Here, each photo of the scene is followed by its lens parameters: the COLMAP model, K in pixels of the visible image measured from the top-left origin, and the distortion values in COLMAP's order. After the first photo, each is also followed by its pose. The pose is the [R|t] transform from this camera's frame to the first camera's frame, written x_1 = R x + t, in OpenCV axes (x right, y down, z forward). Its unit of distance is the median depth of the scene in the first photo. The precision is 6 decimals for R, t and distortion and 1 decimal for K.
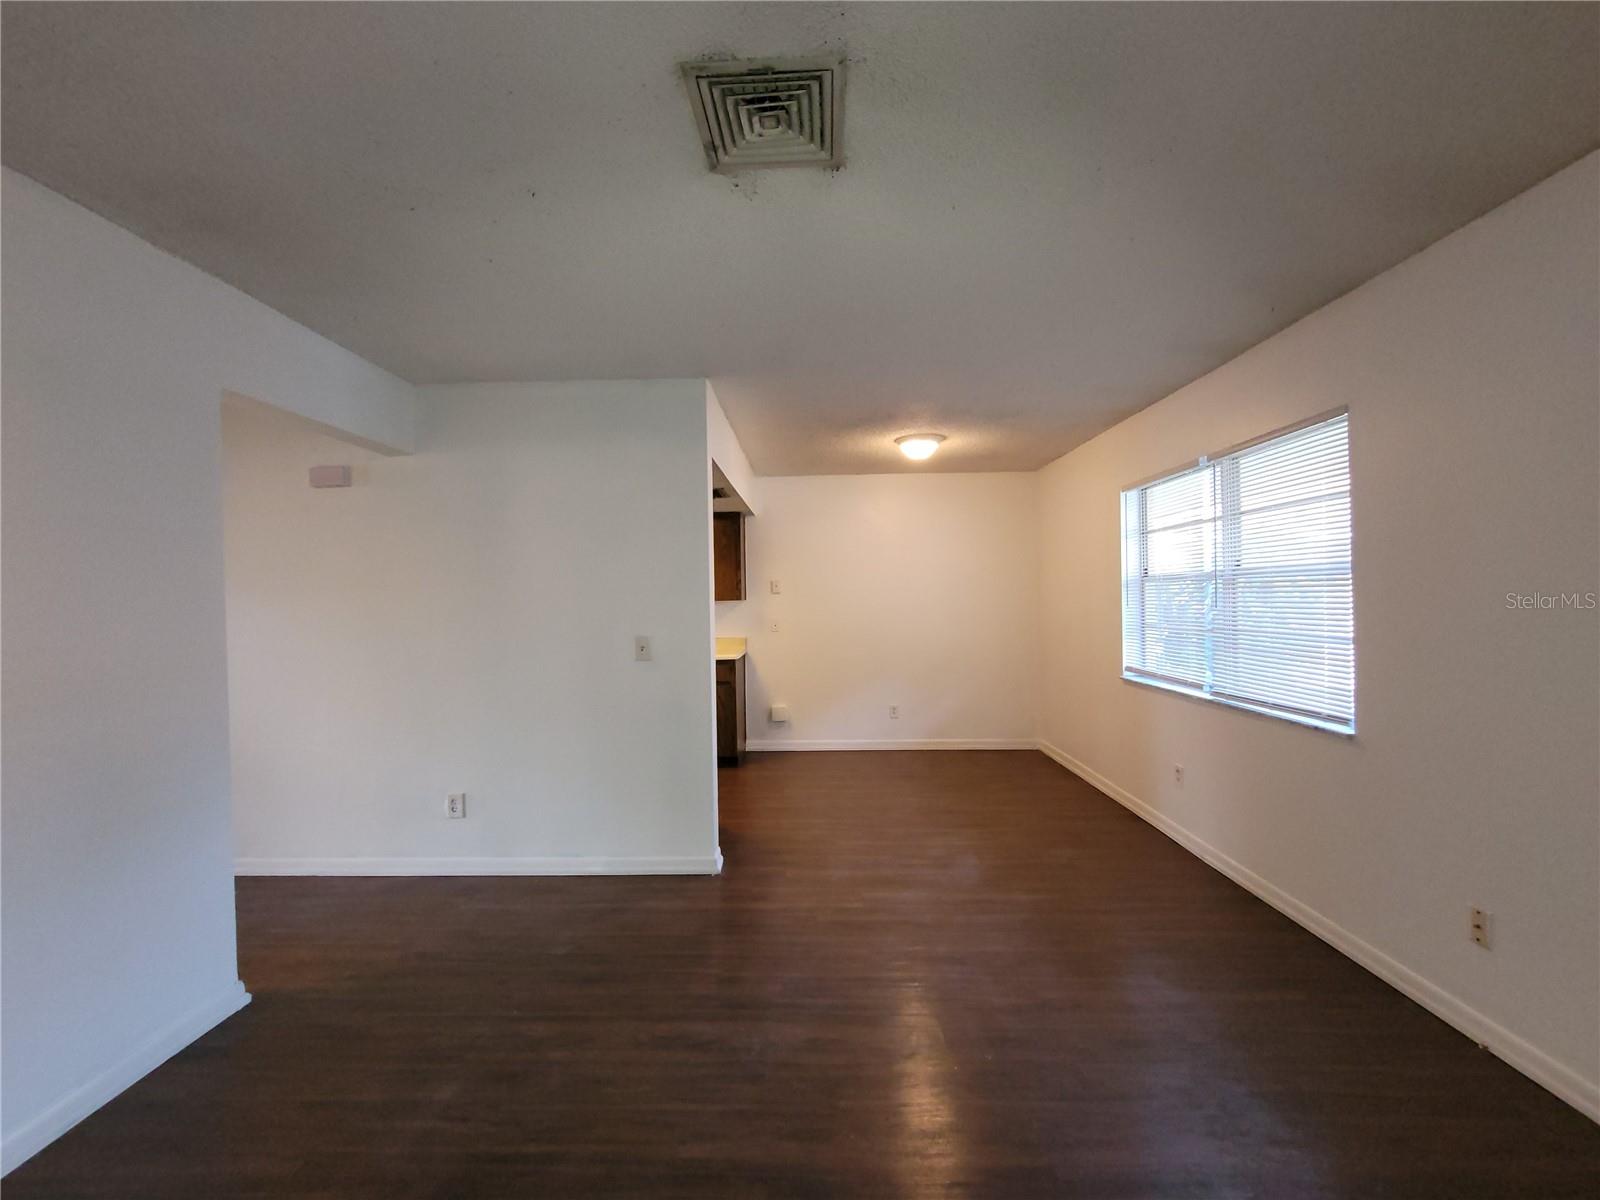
lens RADIAL K [[653.8, 0, 805.9], [0, 653.8, 595.8], [0, 0, 1]] dist [-0.003391, 0.000367]
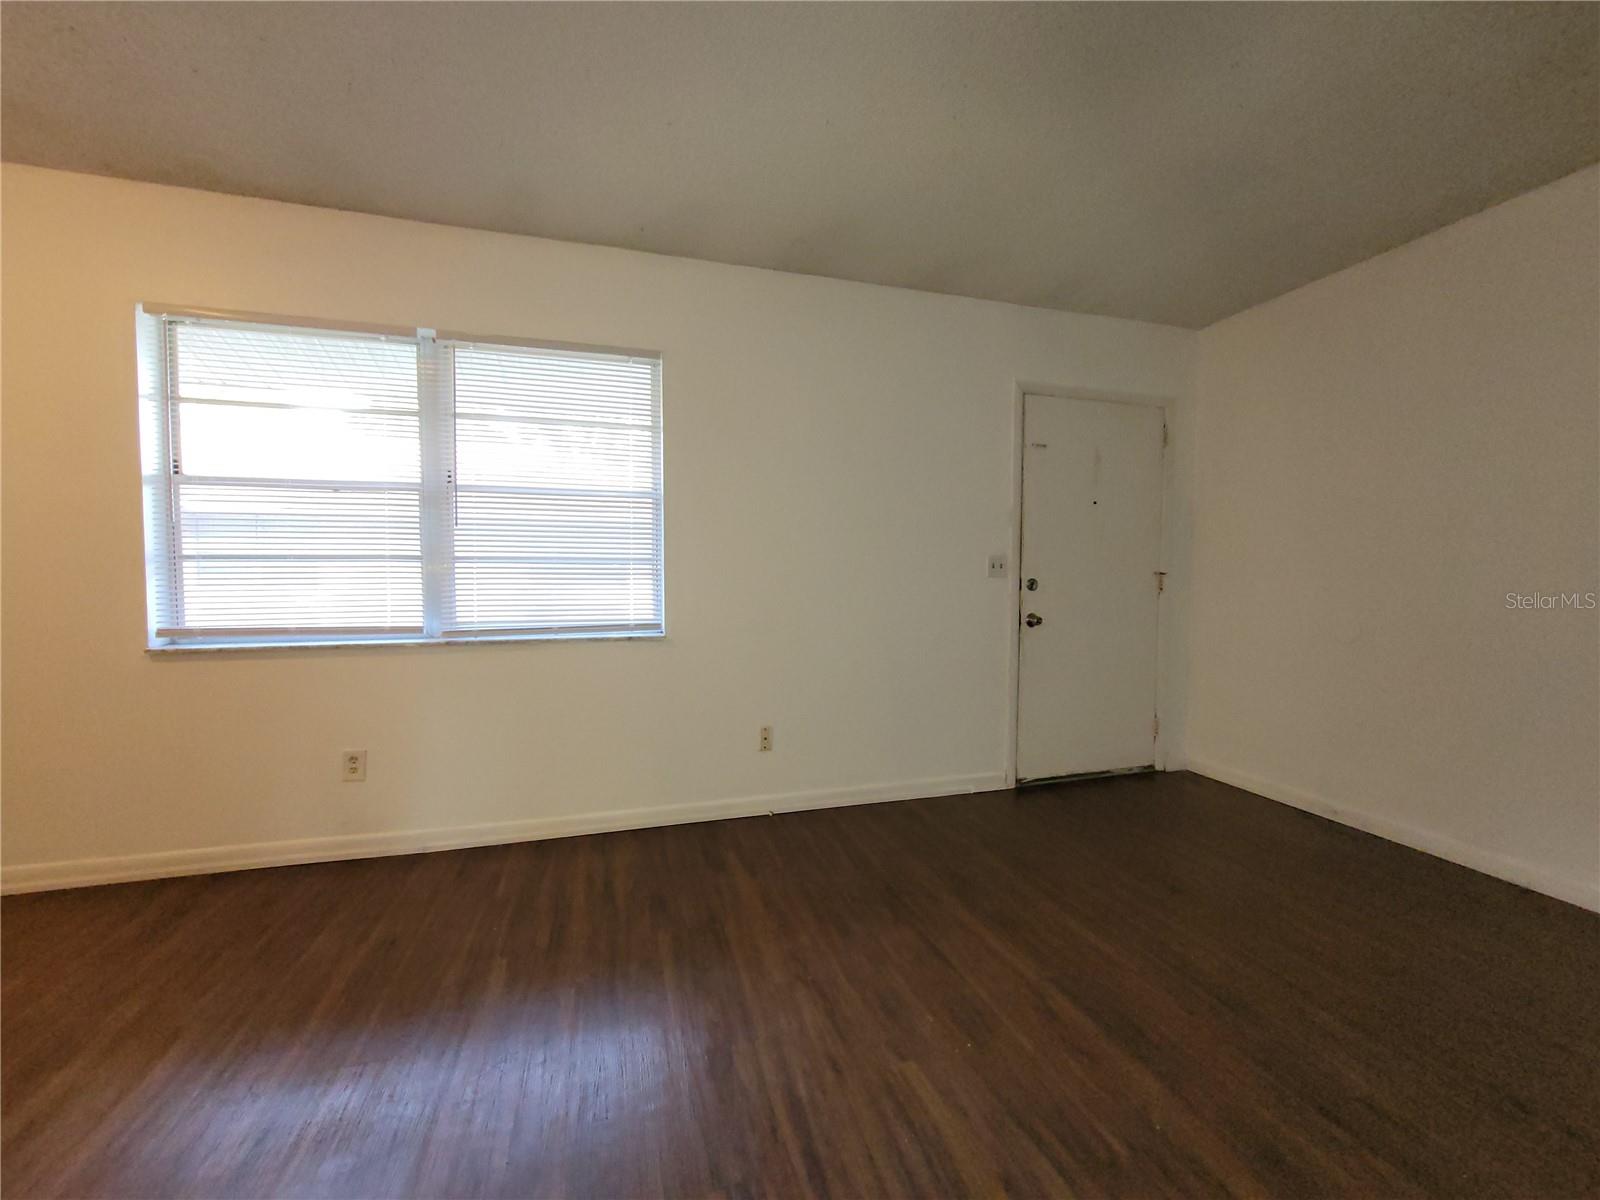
lens RADIAL K [[653.8, 0, 795.1], [0, 653.8, 598.8], [0, 0, 1]] dist [-0.003391, 0.000367]
pose [[-0.297917, -0.012336, 0.954512, -0.263850], [-0.001685, 0.999922, 0.012397, 0.095647], [-0.954590, 0.002085, -0.297915, 0.826139]]
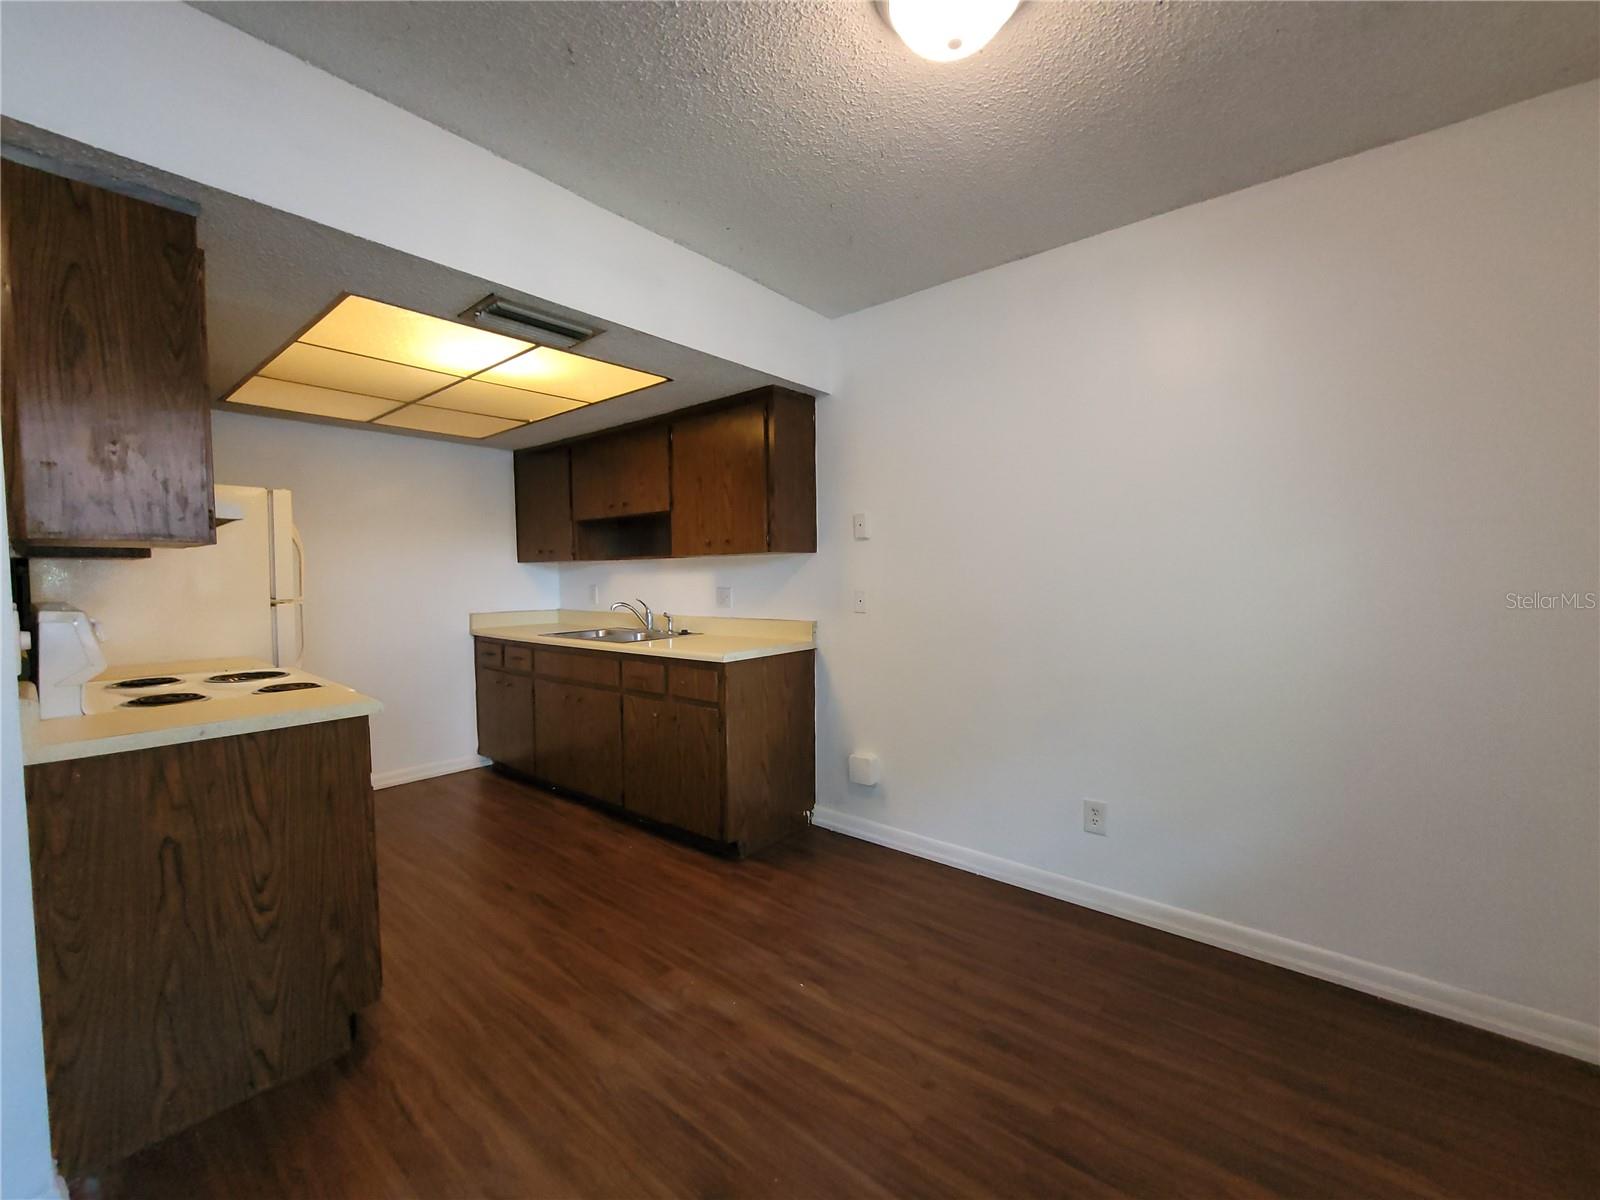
lens RADIAL K [[653.8, 0, 805.6], [0, 653.8, 601.9], [0, 0, 1]] dist [-0.003391, 0.000367]
pose [[0.786001, 0.035309, -0.617216, 0.435126], [0.001602, 0.998248, 0.059146, 0.027134], [0.618223, -0.047477, 0.784568, 1.019049]]
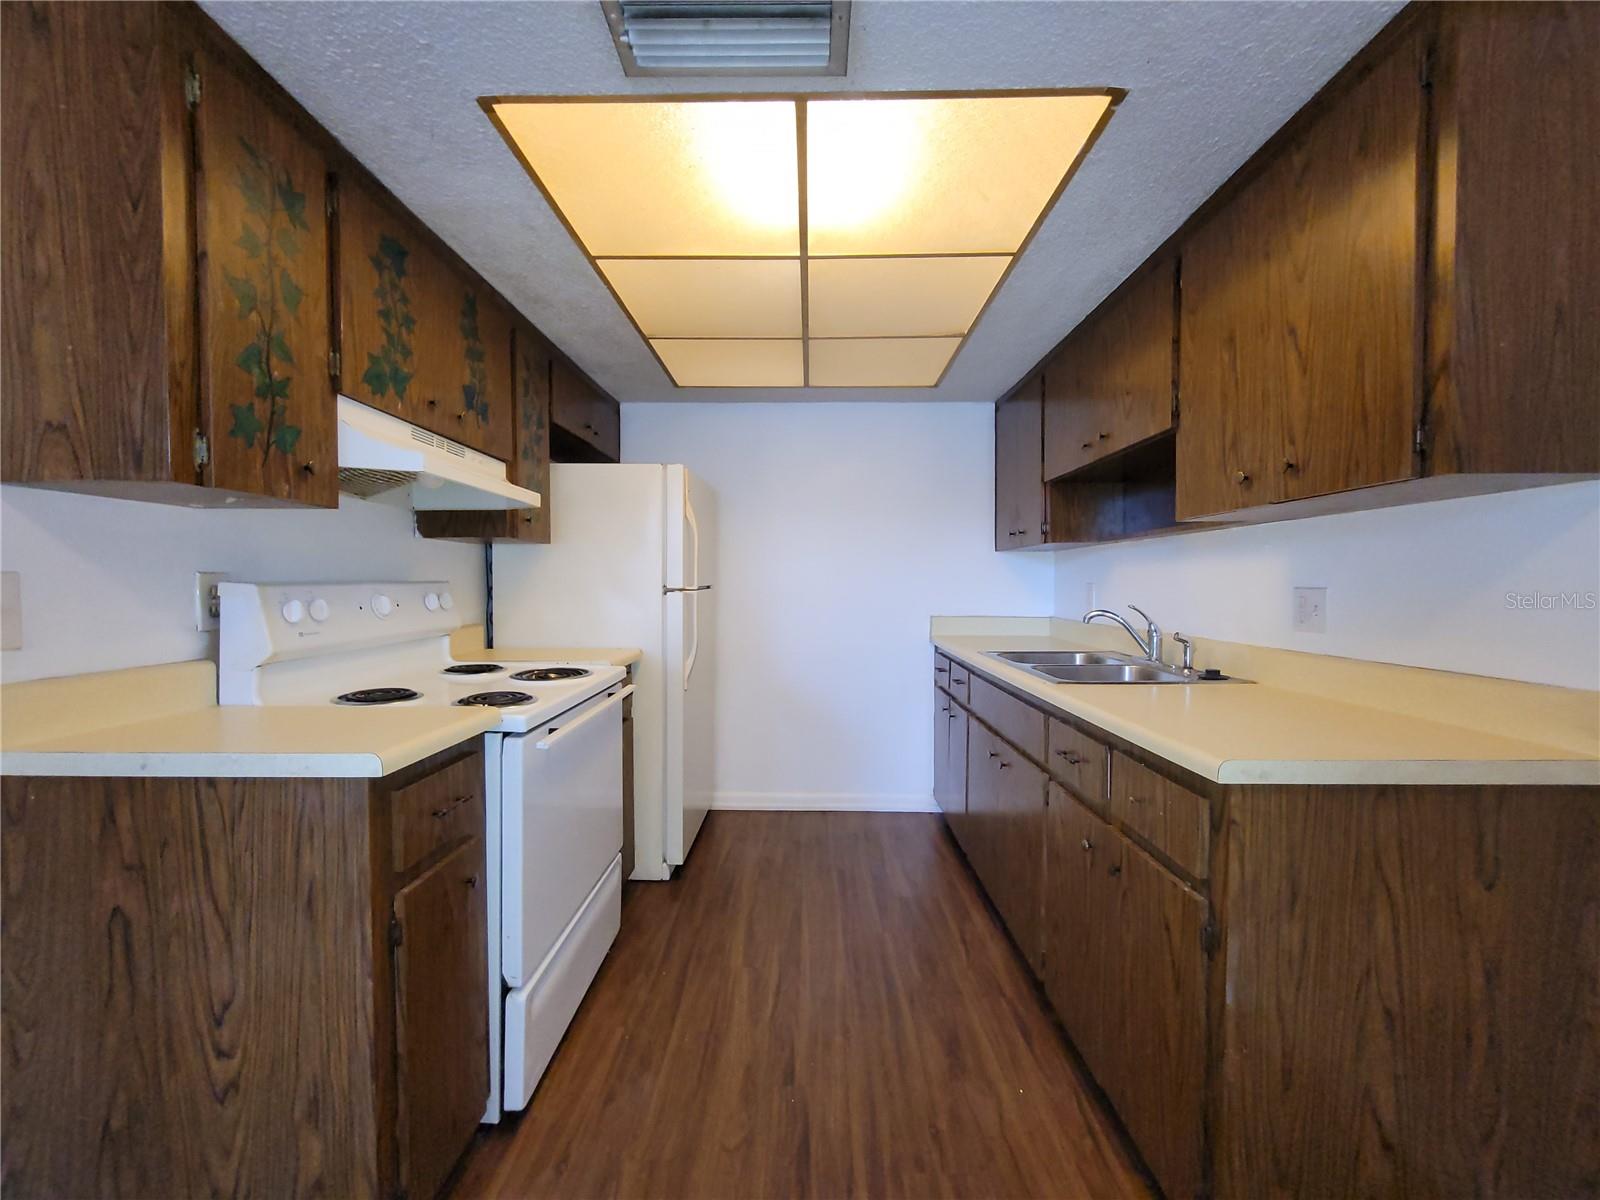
lens RADIAL K [[653.8, 0, 806.7], [0, 653.8, 599.4], [0, 0, 1]] dist [-0.003391, 0.000367]
pose [[0.016540, 0.042100, -0.998977, 0.133576], [0.003926, 0.999103, 0.042170, 0.055455], [0.999855, -0.004619, 0.016360, 1.411908]]
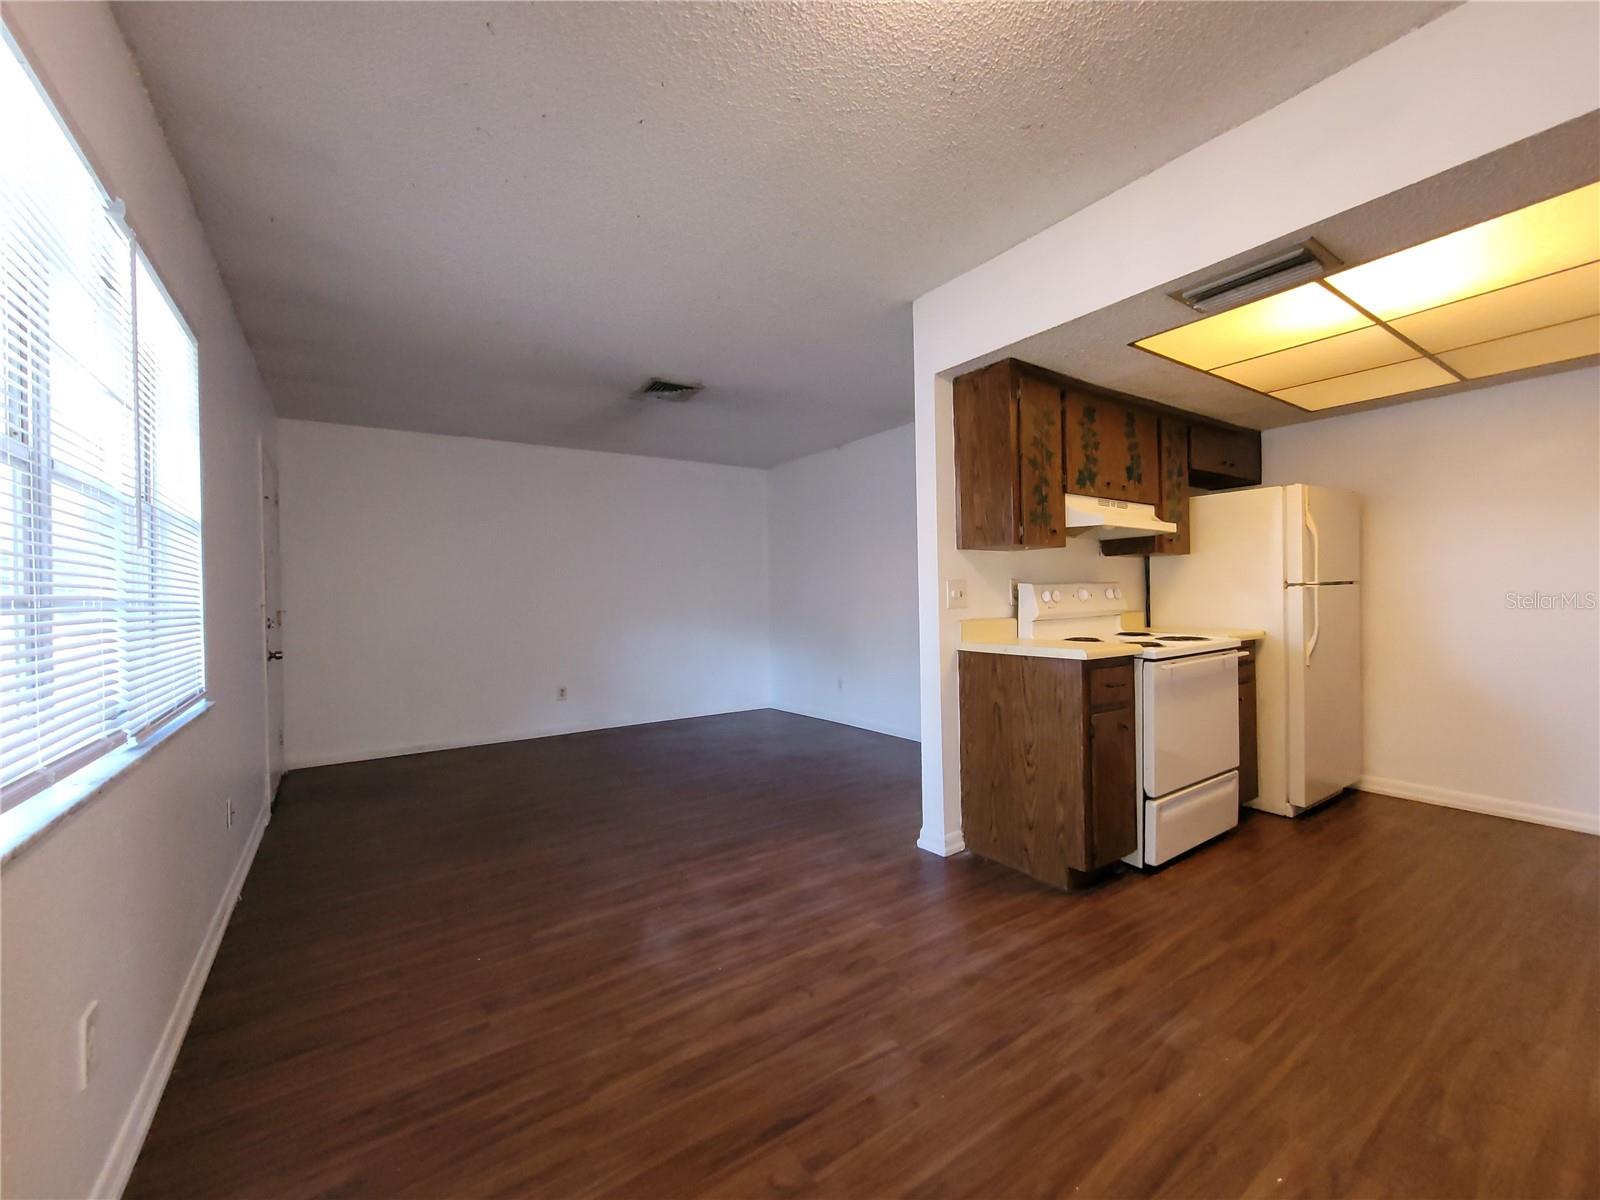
lens RADIAL K [[653.8, 0, 805.8], [0, 653.8, 599.0], [0, 0, 1]] dist [-0.003391, 0.000367]
pose [[-0.812256, 0.032135, -0.582415, 0.507641], [0.033942, 0.999393, 0.007805, 0.065353], [0.582312, -0.013428, -0.812854, 1.629941]]
